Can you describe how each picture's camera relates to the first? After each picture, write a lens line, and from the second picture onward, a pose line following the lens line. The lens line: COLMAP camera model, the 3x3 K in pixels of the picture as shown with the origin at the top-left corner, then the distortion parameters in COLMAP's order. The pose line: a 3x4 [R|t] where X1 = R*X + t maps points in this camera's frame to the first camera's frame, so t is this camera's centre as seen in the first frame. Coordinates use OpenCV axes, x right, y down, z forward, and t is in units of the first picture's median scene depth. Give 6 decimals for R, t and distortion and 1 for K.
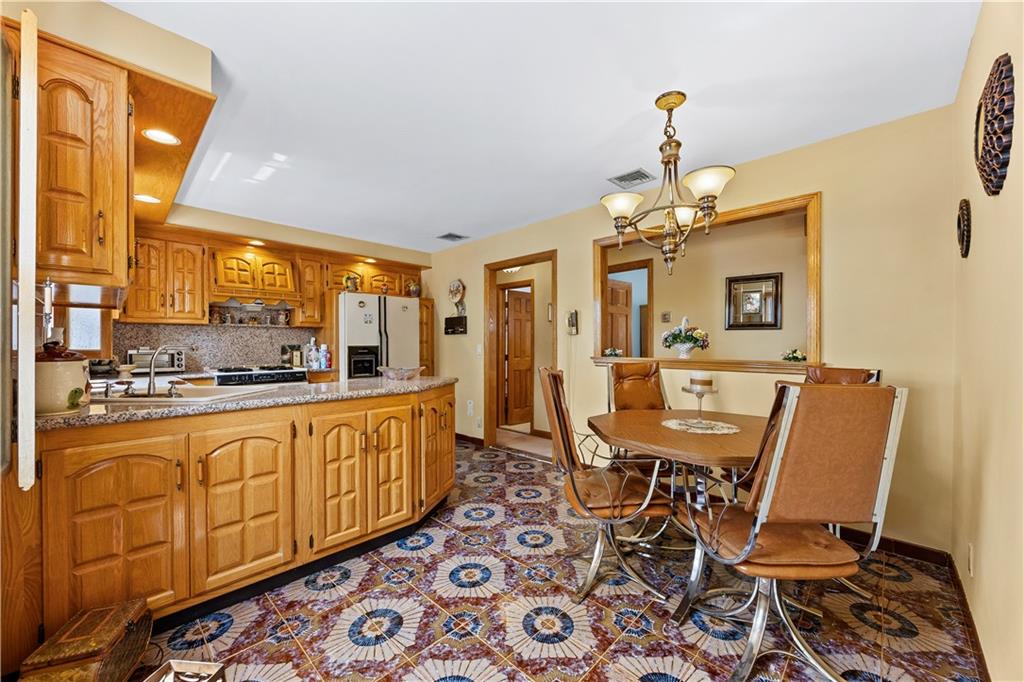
lens RADIAL K [[393.8, 0, 510.4], [0, 393.8, 344.7], [0, 0, 1]] dist [-0.000352, -0.000126]
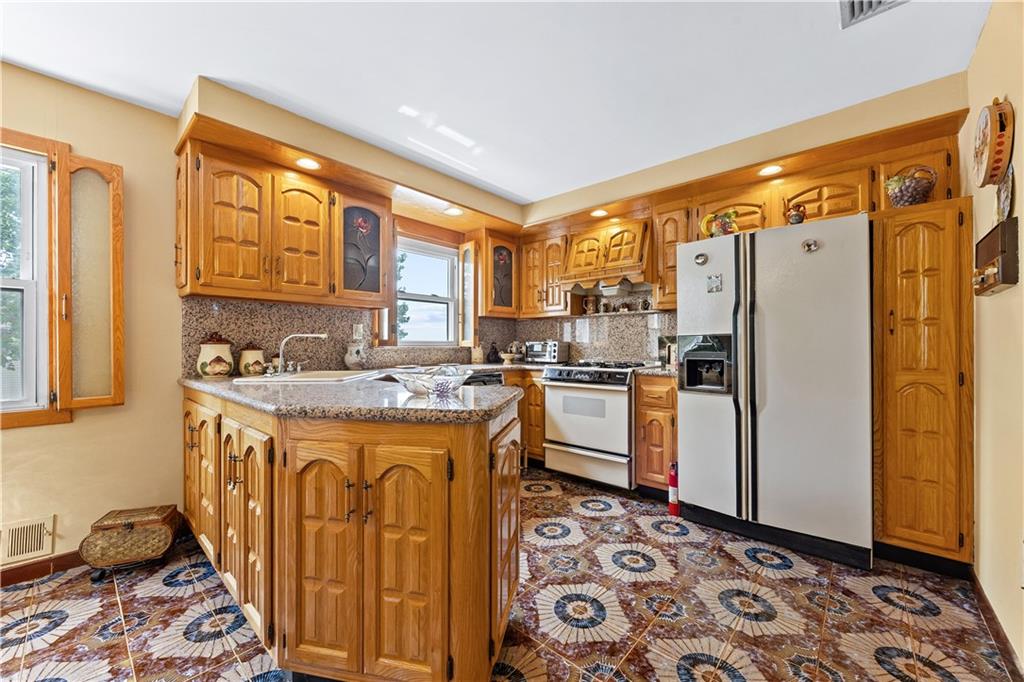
lens RADIAL K [[393.8, 0, 510.4], [0, 393.8, 344.7], [0, 0, 1]] dist [-0.000352, -0.000126]
pose [[0.042272, 0.000854, -0.999106, 0.218919], [0.000840, 0.999999, 0.000891, 0.022026], [0.999106, -0.000876, 0.042271, 0.973077]]
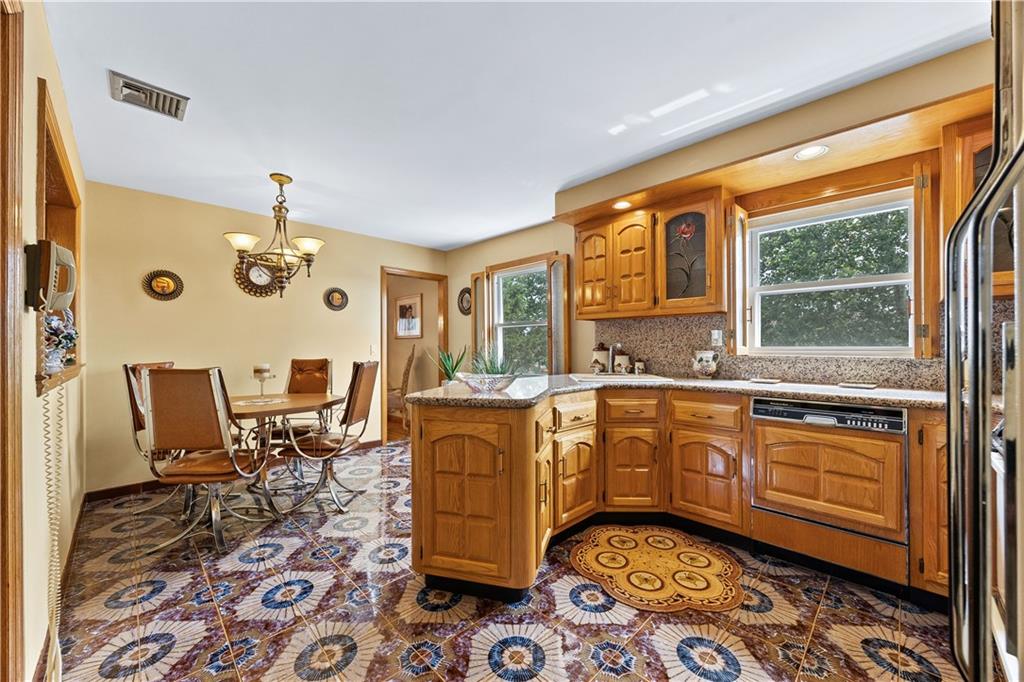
lens RADIAL K [[393.8, 0, 510.4], [0, 393.8, 344.7], [0, 0, 1]] dist [-0.000352, -0.000126]
pose [[-0.999739, 0.007277, 0.021651, -0.299955], [0.007271, 0.999974, -0.000352, 0.004041], [-0.021653, -0.000194, -0.999766, 1.549142]]
